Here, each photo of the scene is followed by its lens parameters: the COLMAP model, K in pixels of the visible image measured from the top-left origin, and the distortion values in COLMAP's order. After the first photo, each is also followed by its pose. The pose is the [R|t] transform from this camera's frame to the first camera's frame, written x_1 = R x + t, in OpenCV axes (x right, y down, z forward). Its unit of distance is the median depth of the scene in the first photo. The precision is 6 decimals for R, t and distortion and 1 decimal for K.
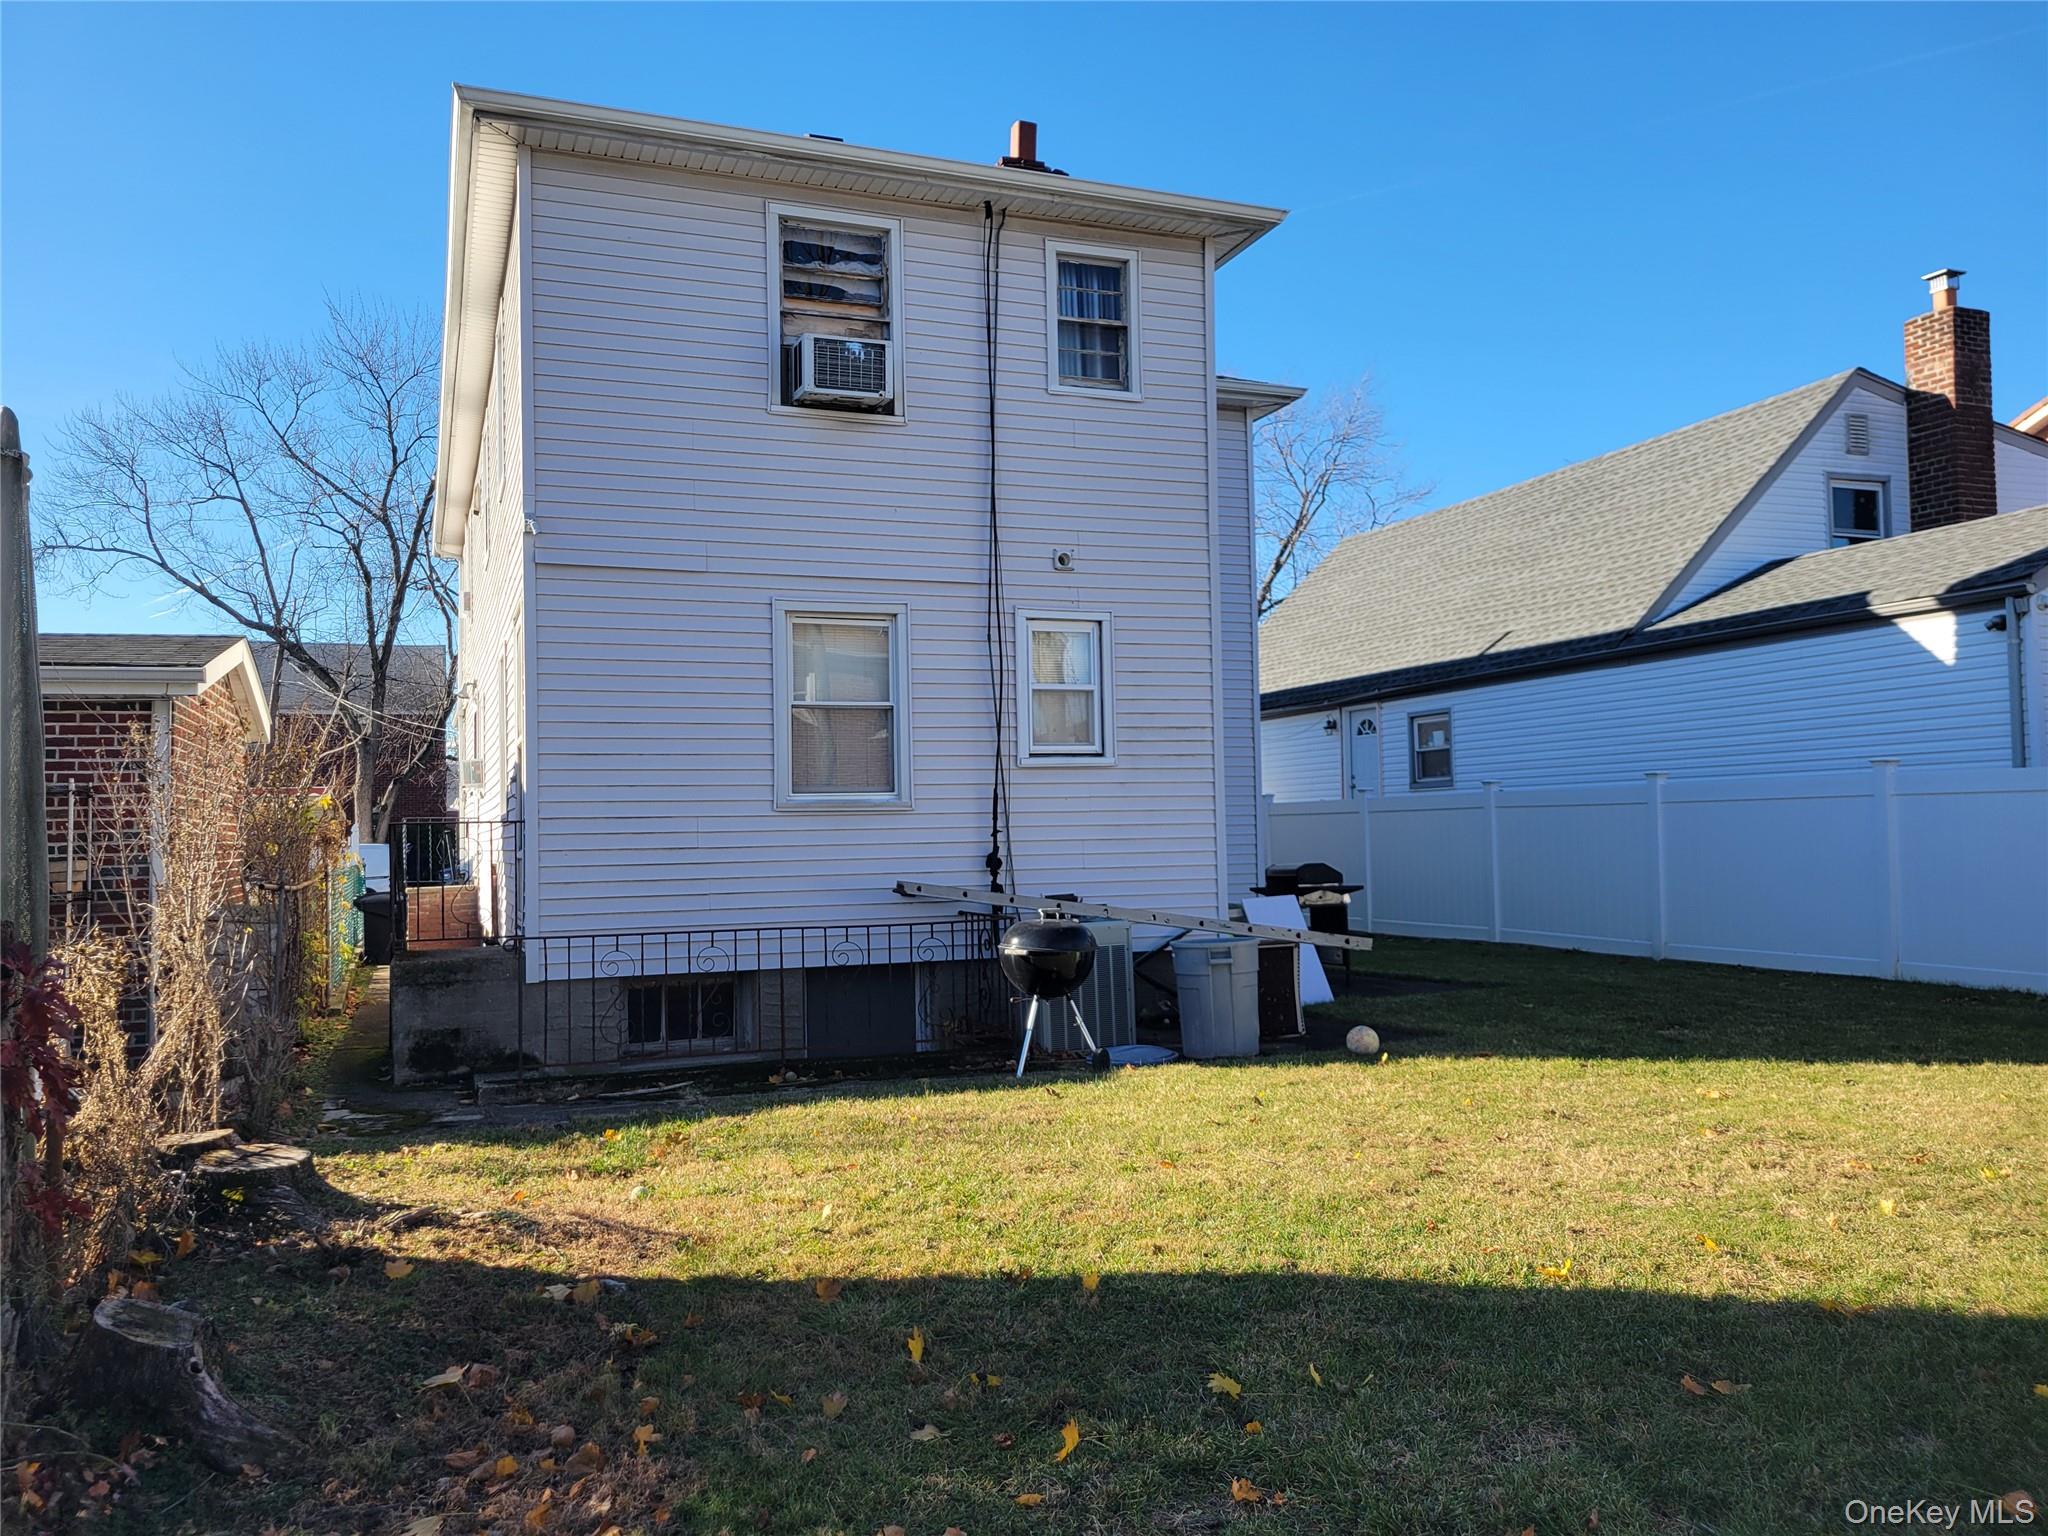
lens RADIAL K [[1546.2, 0, 1021.3], [0, 1546.2, 788.4], [0, 0, 1]] dist [0.028820, -0.001578]
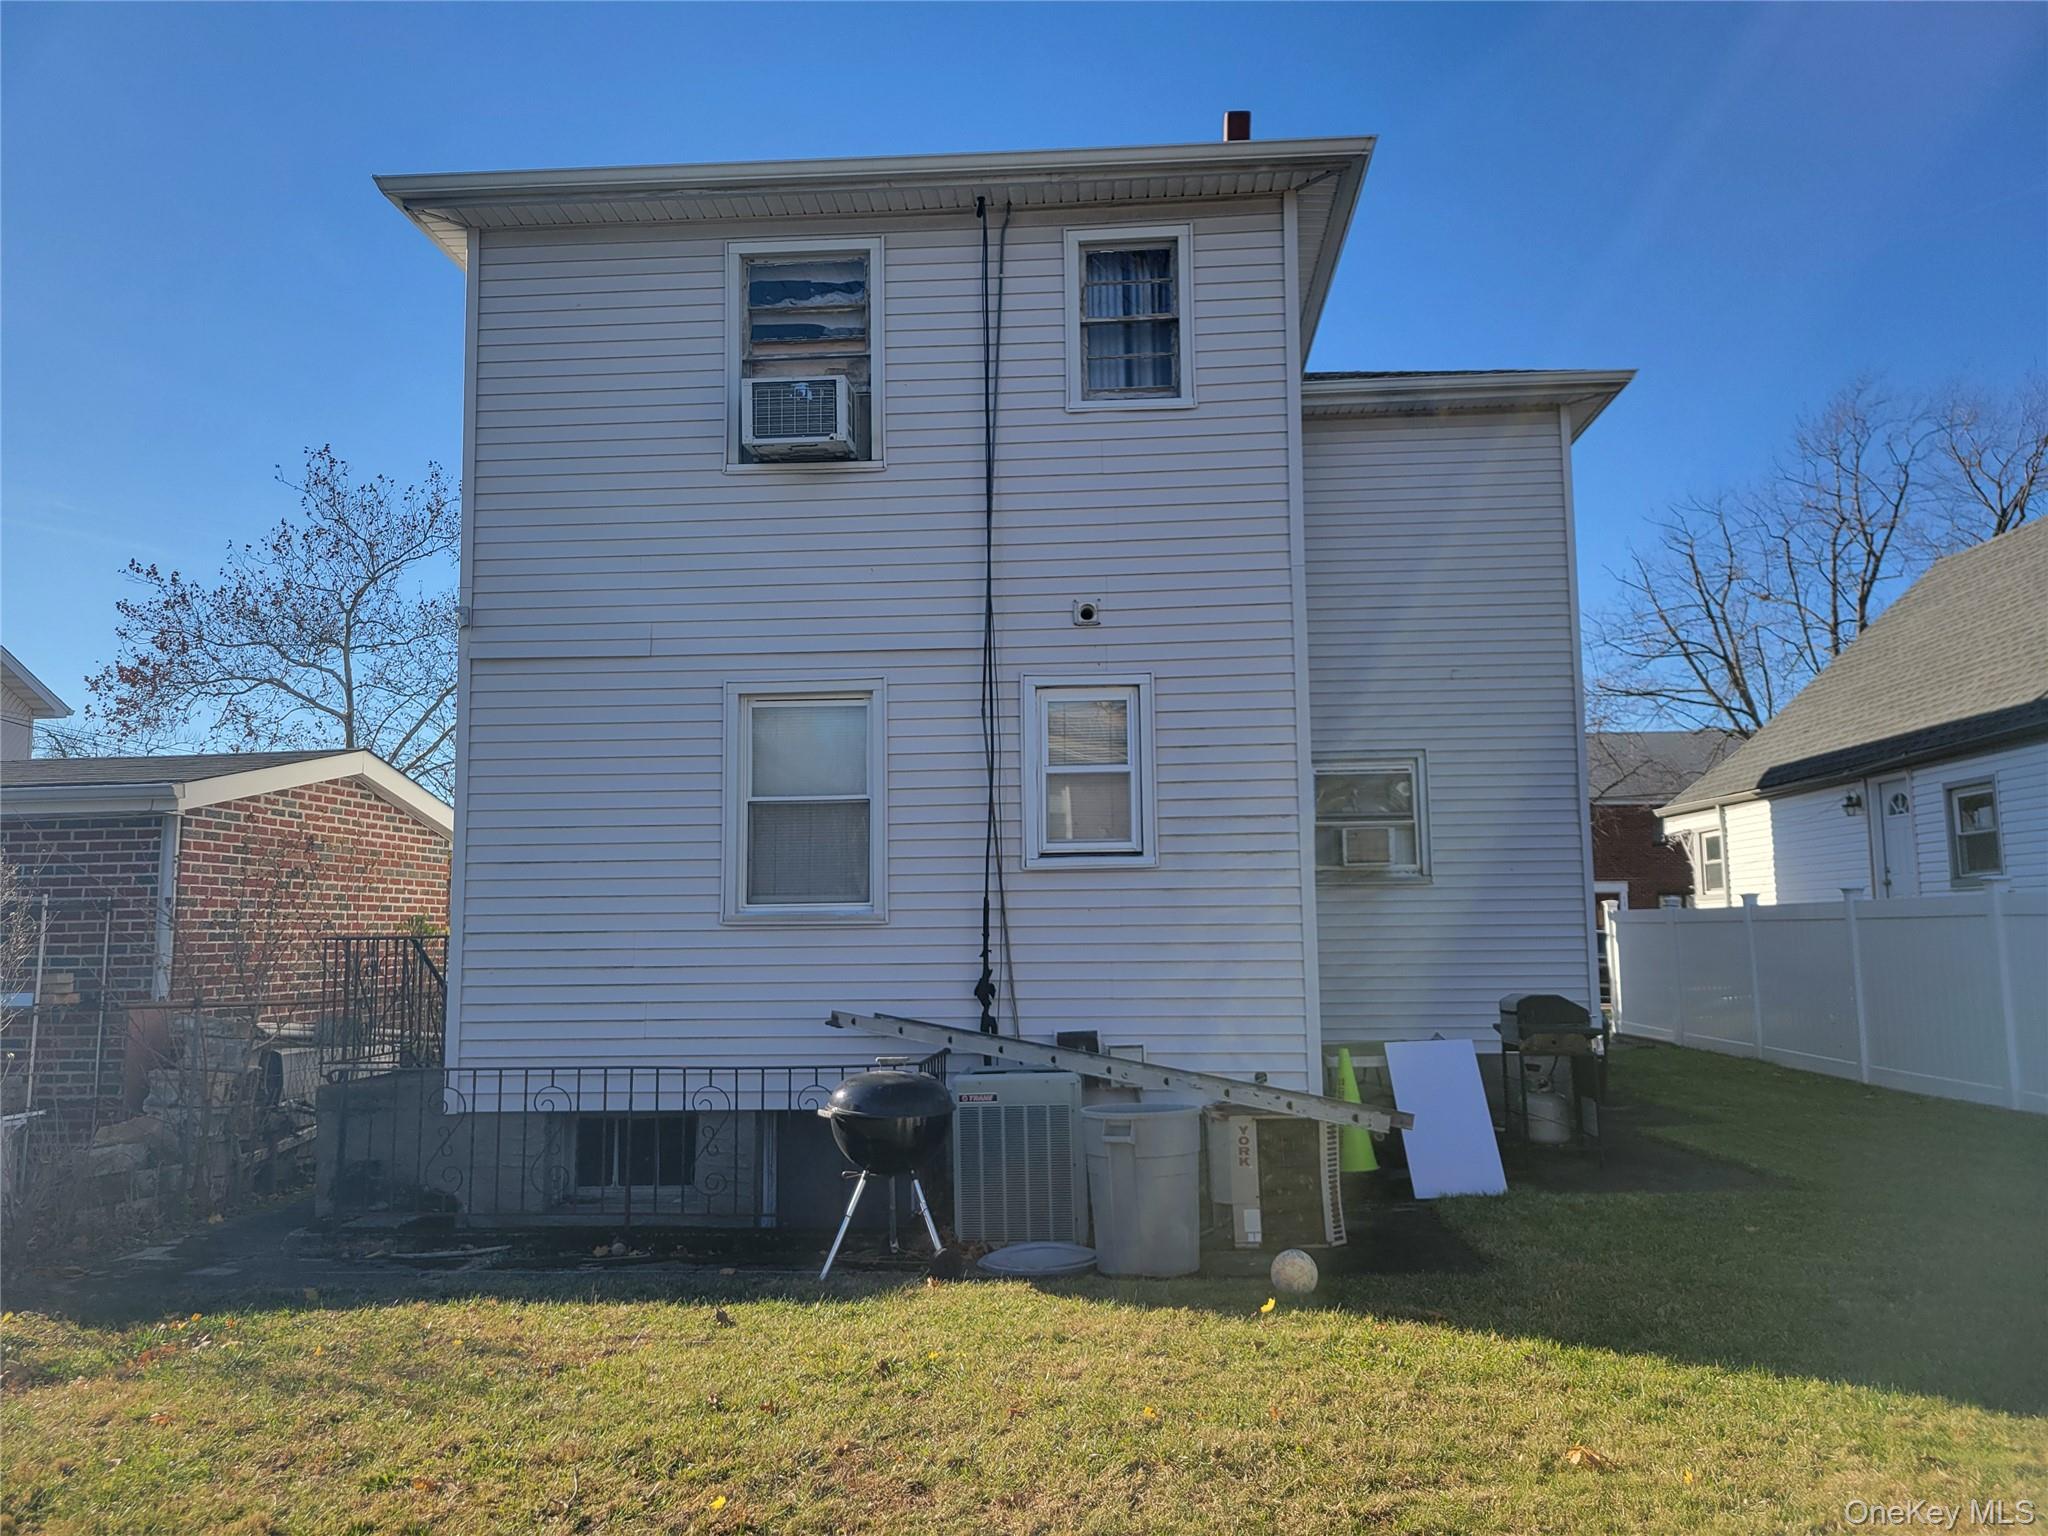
lens RADIAL K [[1571.4, 0, 1024.0], [0, 1571.4, 768.0], [0, 0, 1]] dist [0.035602, -0.001677]
pose [[0.904436, -0.036535, -0.425041, 0.354281], [0.006089, 0.997330, -0.072770, -0.007530], [0.426565, 0.063228, 0.902244, 0.260039]]
